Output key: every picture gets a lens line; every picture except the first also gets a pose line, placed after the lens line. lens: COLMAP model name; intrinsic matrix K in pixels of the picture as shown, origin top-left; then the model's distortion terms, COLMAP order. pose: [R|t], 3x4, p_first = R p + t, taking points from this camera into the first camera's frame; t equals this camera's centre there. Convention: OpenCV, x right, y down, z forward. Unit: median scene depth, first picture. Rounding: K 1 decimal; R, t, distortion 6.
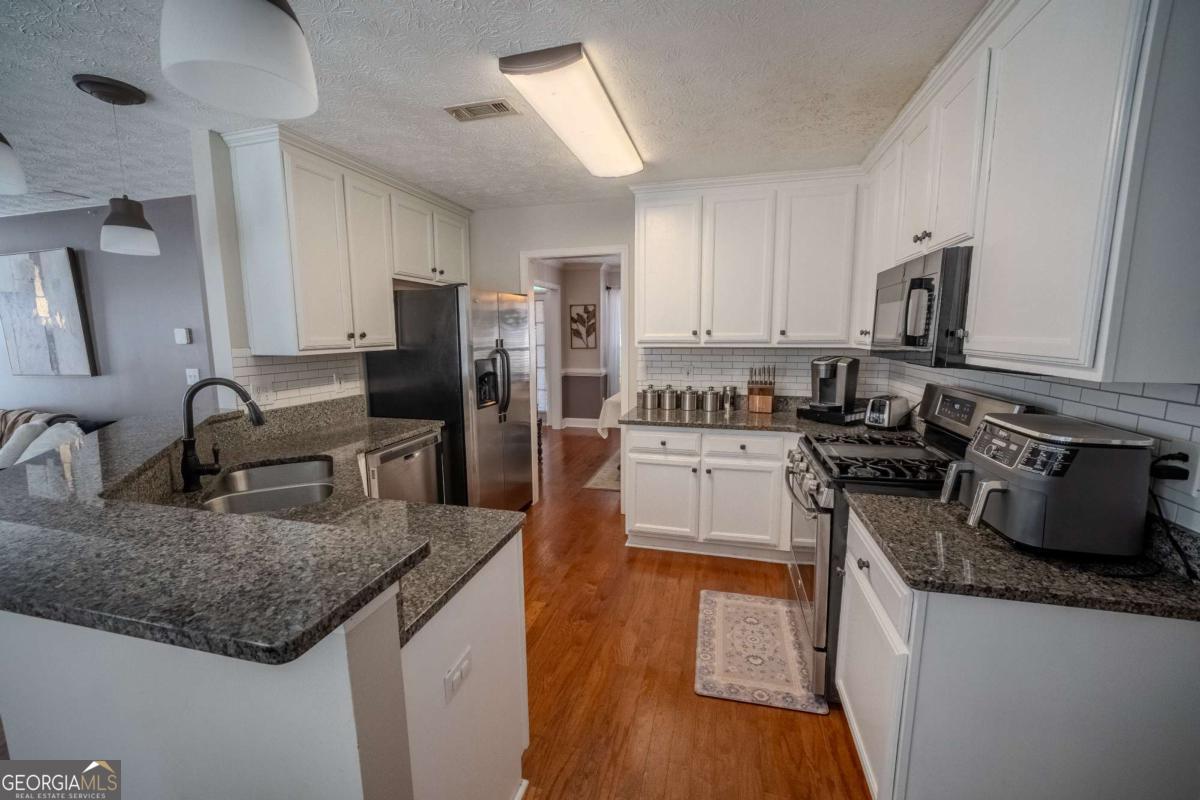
lens RADIAL K [[482.9, 0, 600.0], [0, 482.9, 400.0], [0, 0, 1]] dist [-0.001042, -0.000028]
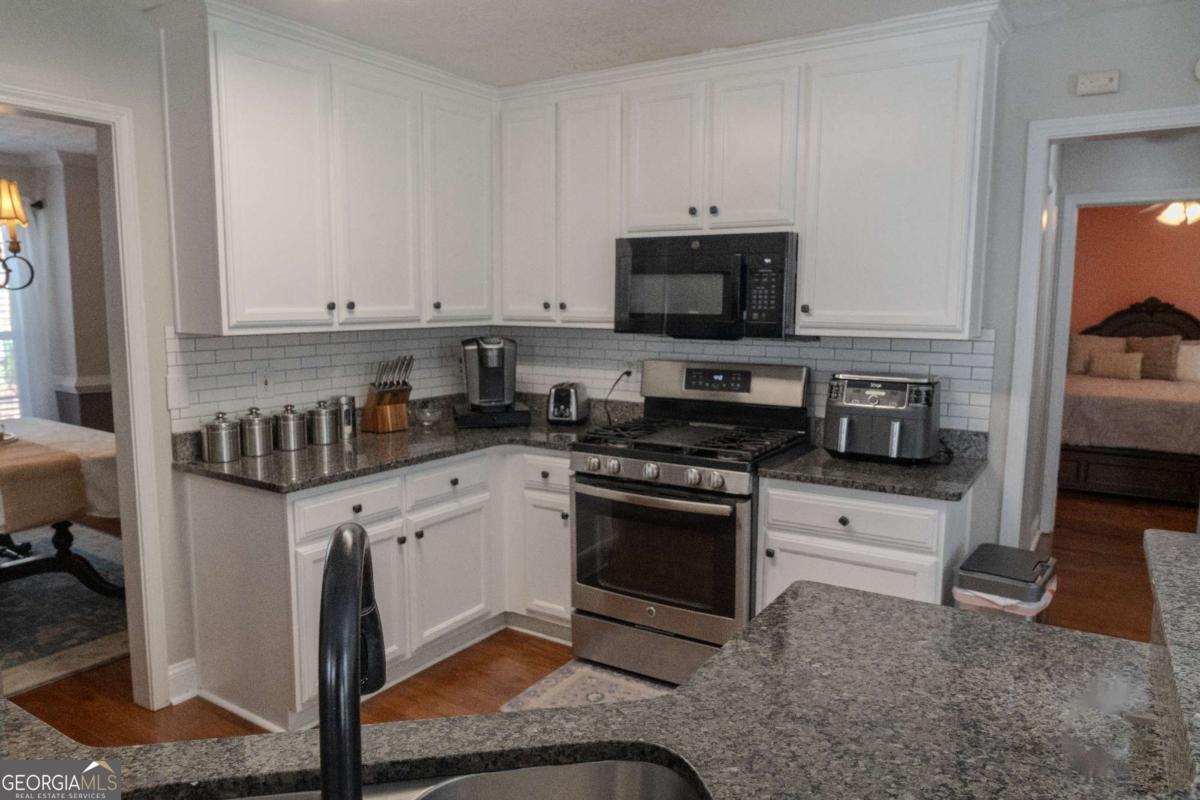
lens RADIAL K [[812.2, 0, 600.0], [0, 812.2, 400.0], [0, 0, 1]] dist [-0.002879, -0.001132]
pose [[0.311929, -0.112297, 0.943446, -0.646708], [0.127185, 0.988989, 0.075667, -0.067563], [-0.941554, 0.096389, 0.322777, 0.441628]]
